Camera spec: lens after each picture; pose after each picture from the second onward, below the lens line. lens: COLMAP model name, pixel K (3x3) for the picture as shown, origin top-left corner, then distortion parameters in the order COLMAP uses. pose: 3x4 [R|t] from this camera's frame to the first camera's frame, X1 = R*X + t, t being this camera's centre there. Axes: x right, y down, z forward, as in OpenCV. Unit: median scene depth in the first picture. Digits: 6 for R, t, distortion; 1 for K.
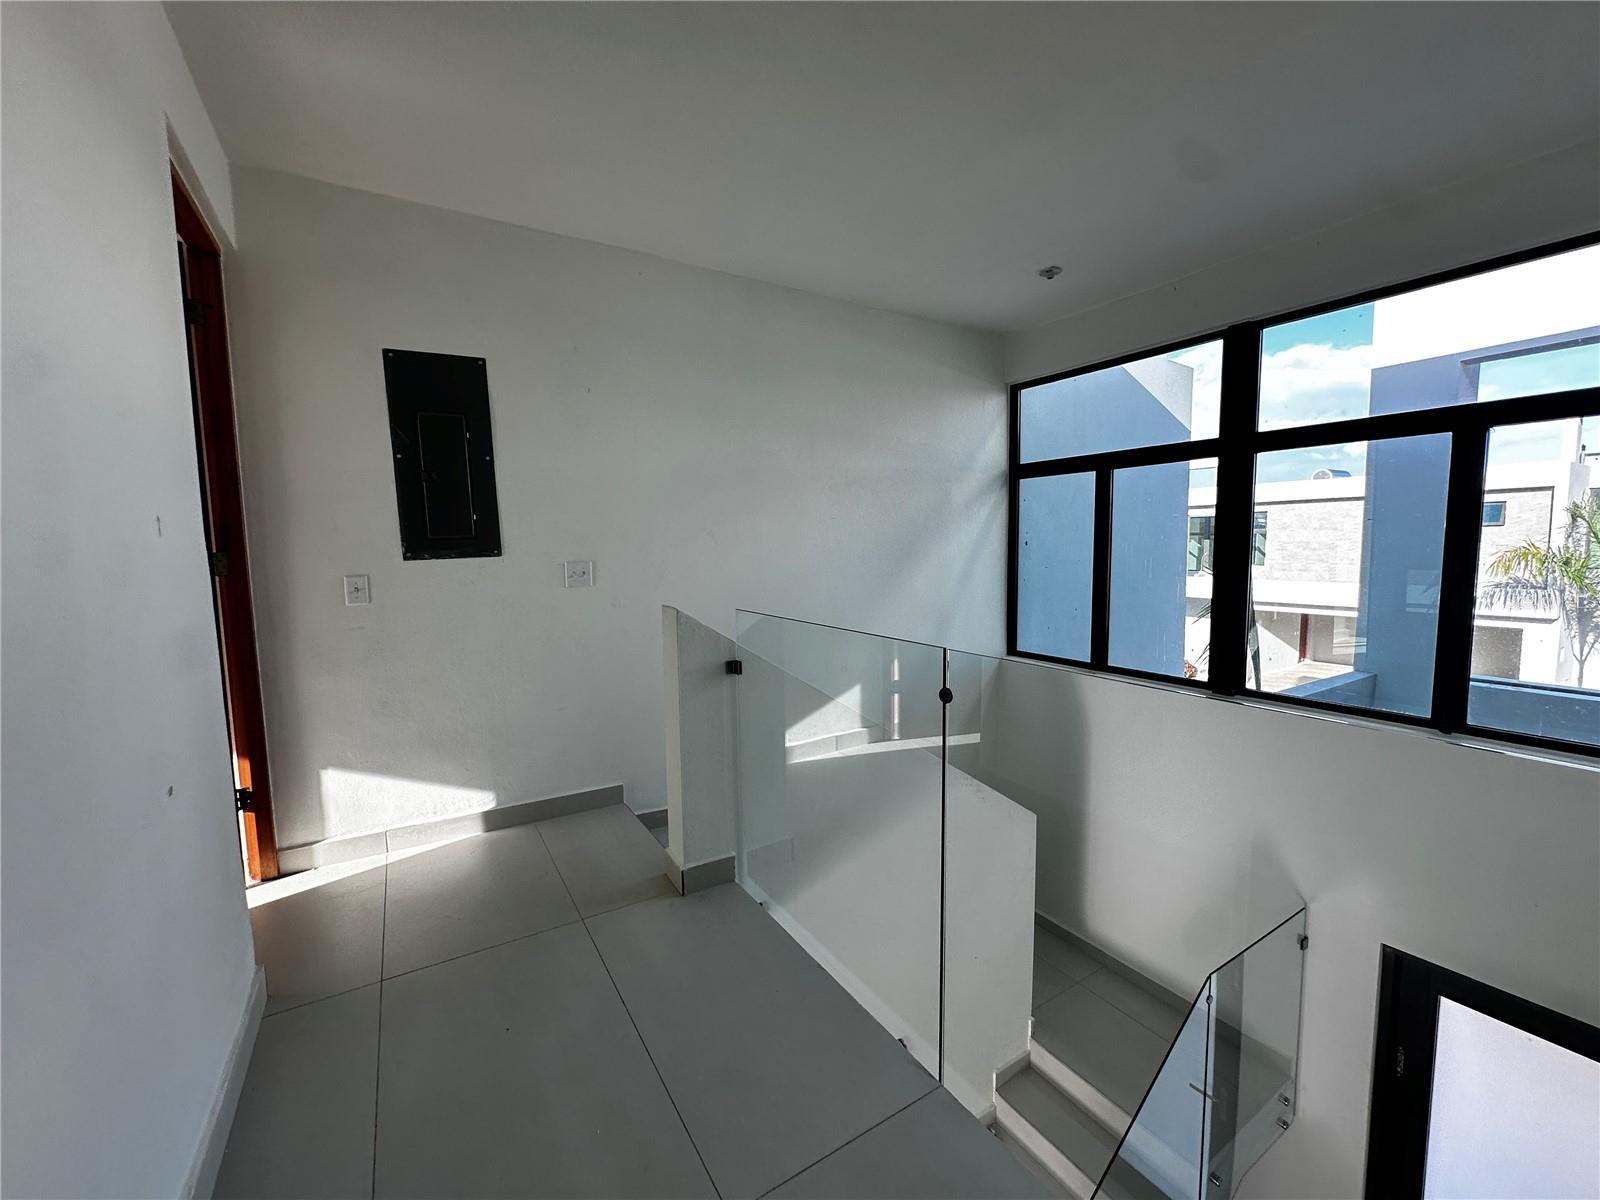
lens RADIAL K [[639.5, 0, 800.0], [0, 639.5, 600.0], [0, 0, 1]] dist [-0.001413, -0.000035]
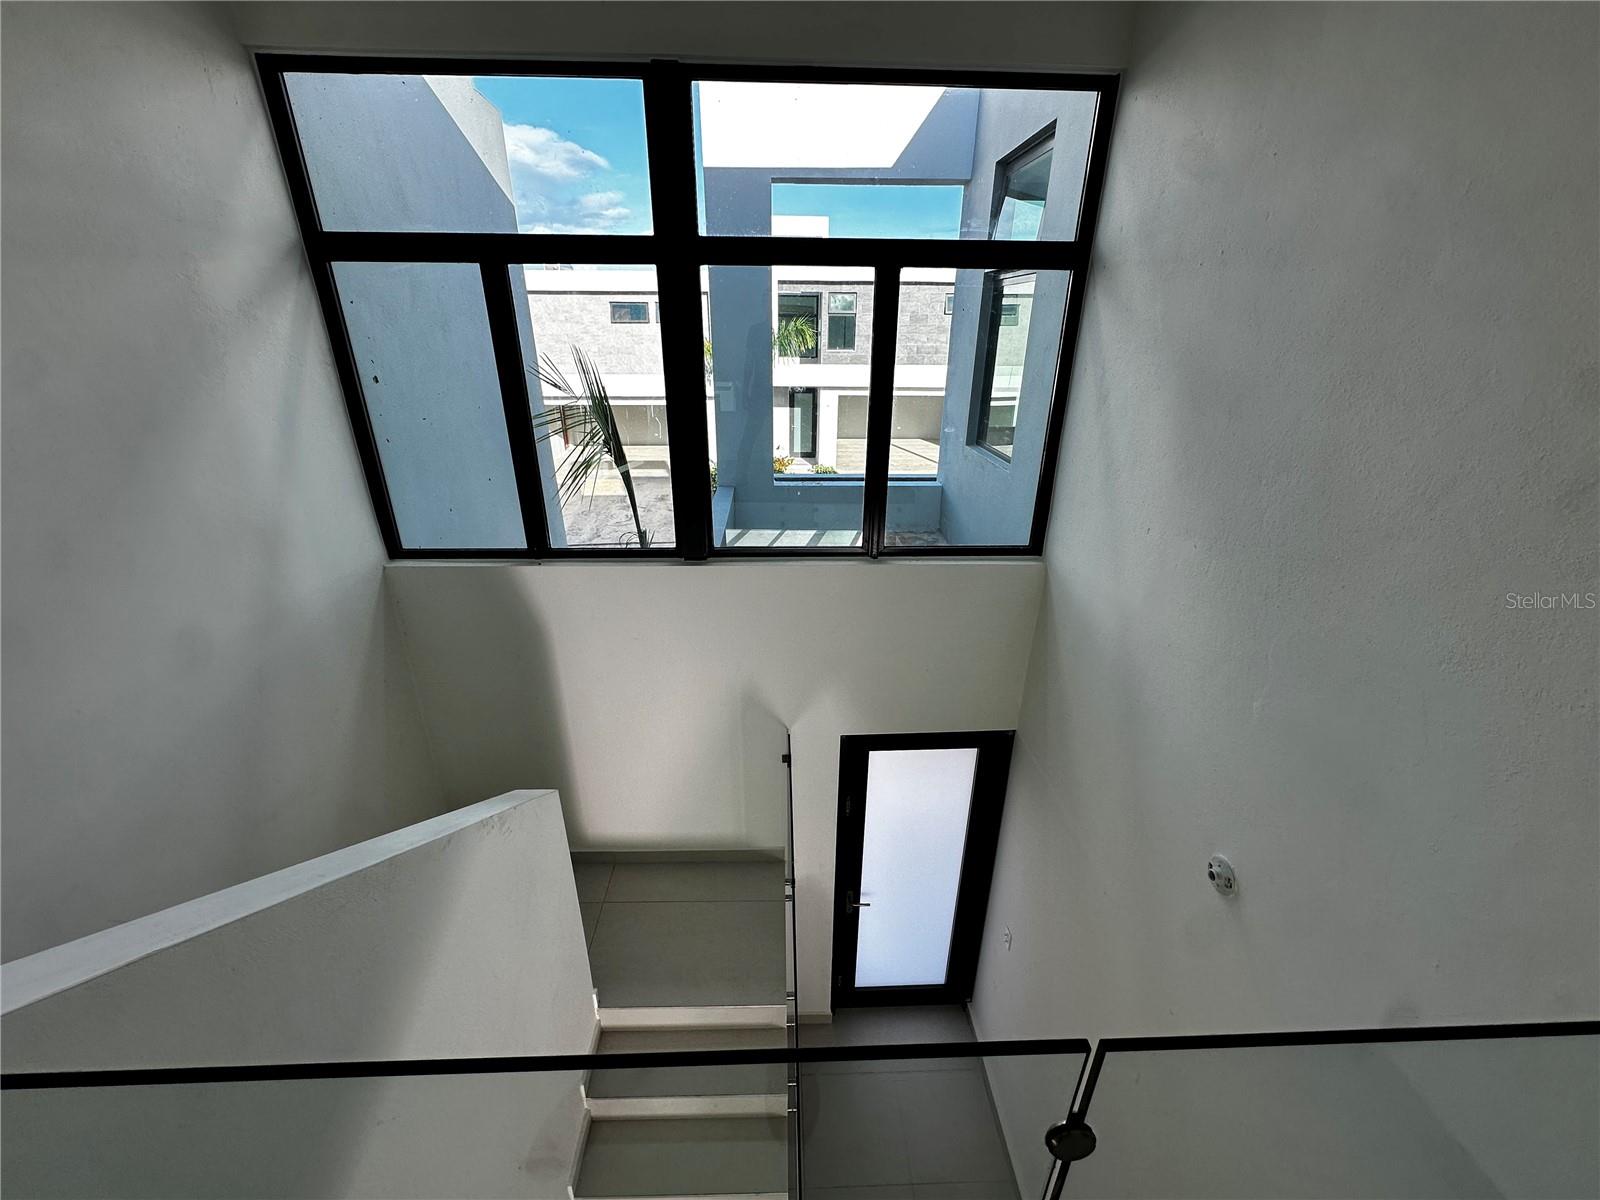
lens RADIAL K [[639.5, 0, 800.0], [0, 639.5, 600.0], [0, 0, 1]] dist [-0.001413, -0.000035]
pose [[0.499692, -0.329351, 0.801147, -0.004562], [0.063847, 0.936383, 0.345124, -0.079453], [-0.863847, -0.121304, 0.488931, 0.337078]]
